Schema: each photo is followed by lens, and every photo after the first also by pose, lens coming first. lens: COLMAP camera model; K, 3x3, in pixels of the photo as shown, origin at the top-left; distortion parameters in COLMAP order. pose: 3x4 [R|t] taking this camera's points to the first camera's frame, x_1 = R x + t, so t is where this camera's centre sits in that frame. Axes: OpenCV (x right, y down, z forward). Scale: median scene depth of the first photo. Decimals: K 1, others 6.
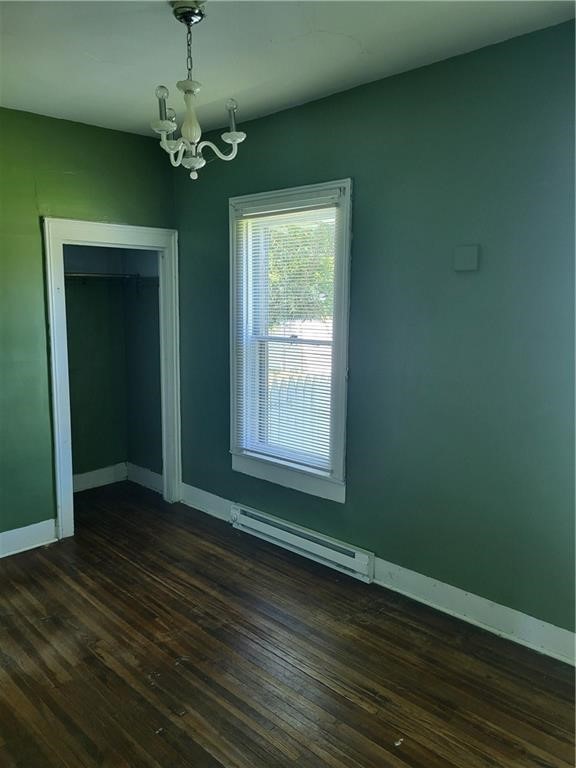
lens RADIAL K [[588.8, 0, 288.0], [0, 588.8, 384.0], [0, 0, 1]] dist [0.035126, 0.000760]
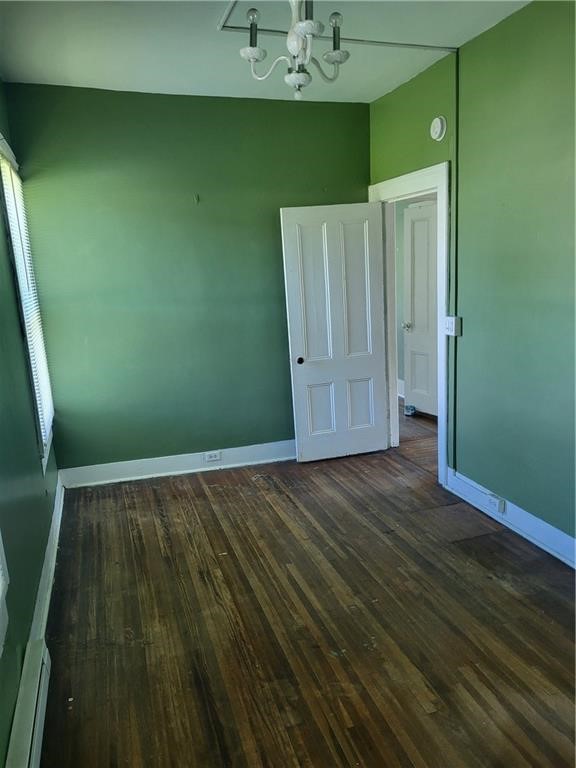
lens RADIAL K [[588.8, 0, 288.0], [0, 588.8, 384.0], [0, 0, 1]] dist [0.035126, 0.000760]
pose [[-0.885536, -0.054345, 0.461382, -0.504078], [0.113501, 0.937731, 0.328297, -0.215540], [-0.450493, 0.343086, -0.824226, 1.635784]]
